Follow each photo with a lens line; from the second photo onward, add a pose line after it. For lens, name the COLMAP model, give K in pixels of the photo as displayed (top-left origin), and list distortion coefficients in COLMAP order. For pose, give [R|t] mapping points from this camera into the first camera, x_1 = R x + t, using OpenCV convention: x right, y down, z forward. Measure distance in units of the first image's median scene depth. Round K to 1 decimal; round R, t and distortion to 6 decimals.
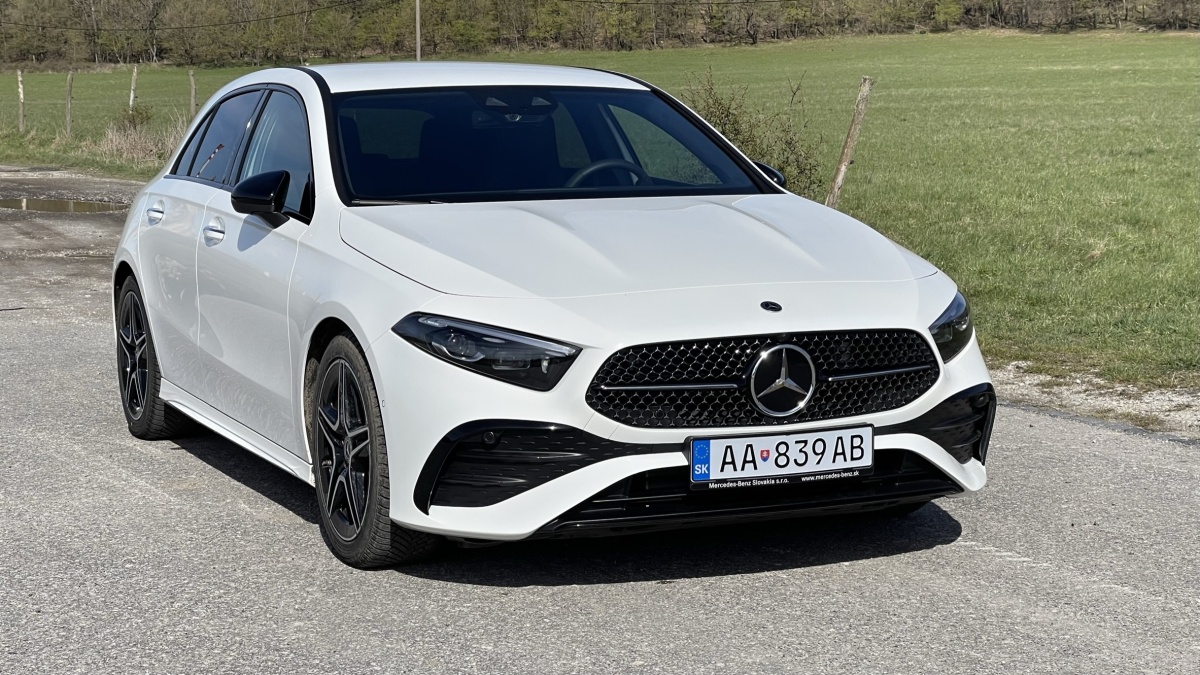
lens RADIAL K [[2187.1, 0, 568.1], [0, 2187.1, 337.8], [0, 0, 1]] dist [0.175423, 0.000000]
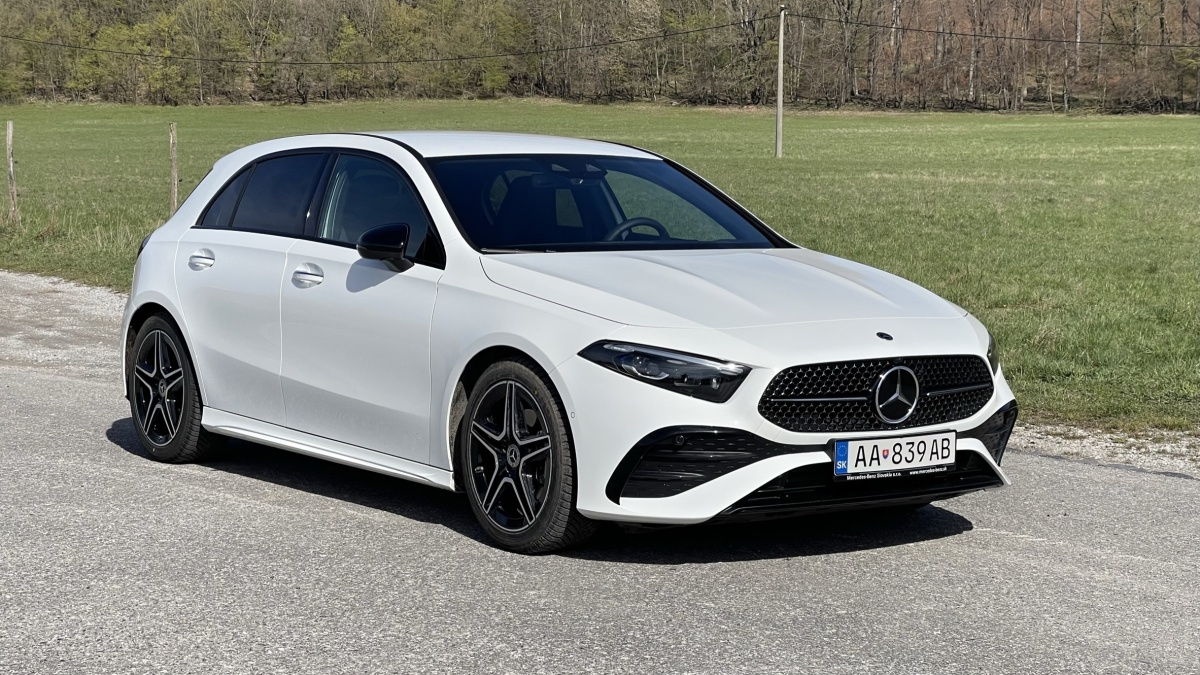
lens RADIAL K [[2187.1, 0, 589.7], [0, 2187.1, 325.0], [0, 0, 1]] dist [0.175423, 0.000000]
pose [[0.976866, 0.005639, 0.213780, -0.340824], [0.001448, 0.999455, -0.032977, 0.020453], [-0.213849, 0.032524, 0.976325, -0.196802]]
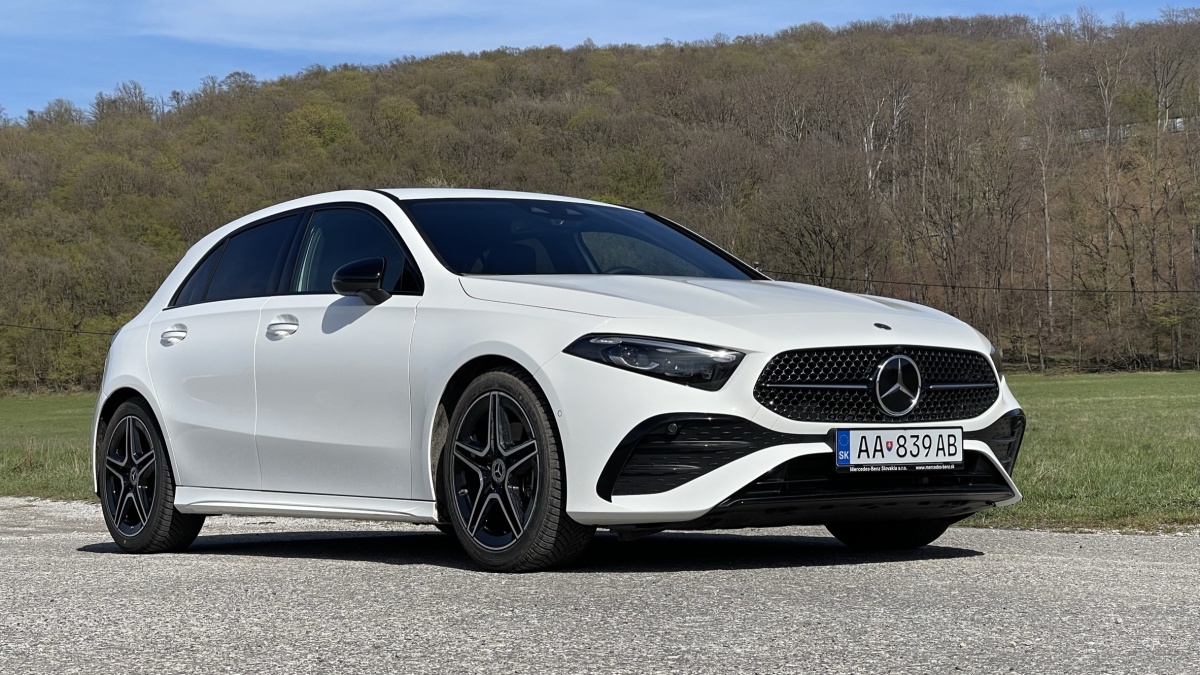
lens RADIAL K [[2187.1, 0, 555.1], [0, 2187.1, 293.2], [0, 0, 1]] dist [0.175423, 0.000000]
pose [[0.978475, 0.007376, 0.206234, -0.332084], [0.028773, 0.984723, -0.171732, 0.169421], [-0.204350, 0.173970, 0.963315, -0.134811]]
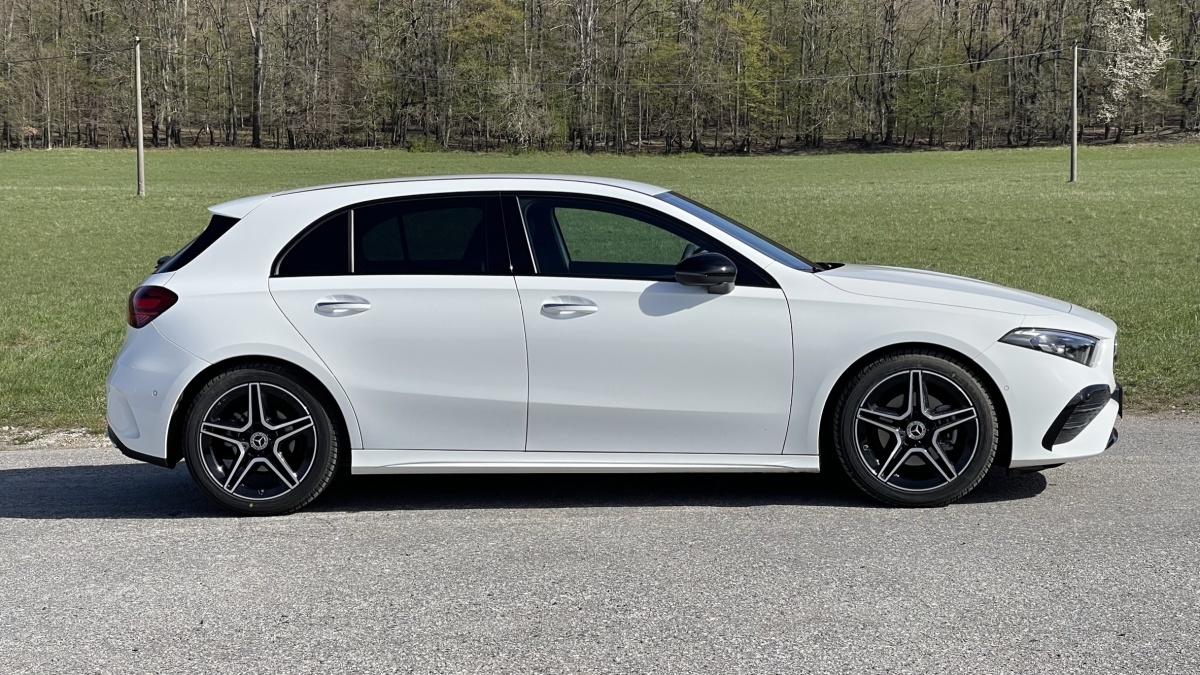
lens RADIAL K [[2187.1, 0, 565.5], [0, 2187.1, 363.4], [0, 0, 1]] dist [0.175423, 0.000000]
pose [[0.485428, -0.064329, 0.871907, -1.638152], [0.106501, 0.994213, 0.014059, -0.043928], [-0.867766, 0.086034, 0.489470, 0.506911]]
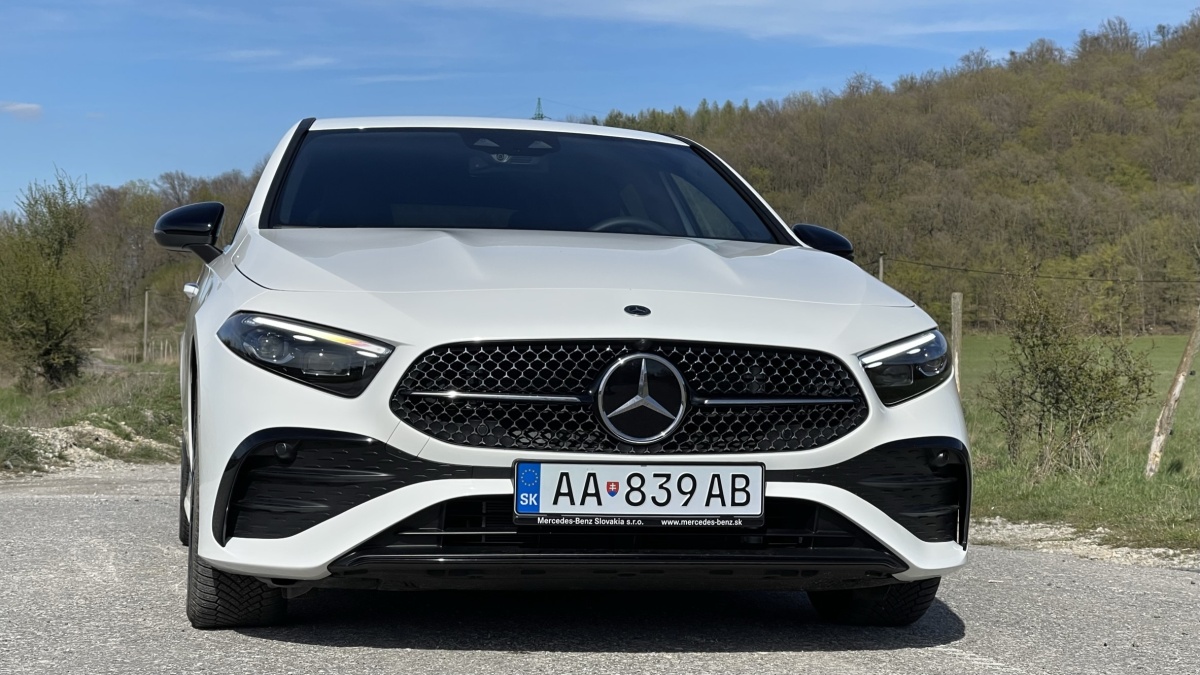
lens RADIAL K [[2187.1, 0, 548.6], [0, 2187.1, 341.7], [0, 0, 1]] dist [0.175423, 0.000000]
pose [[0.974789, 0.028663, -0.221280, 0.239371], [-0.055818, 0.991508, -0.117457, 0.094322], [0.216034, 0.126848, 0.968111, 0.201863]]
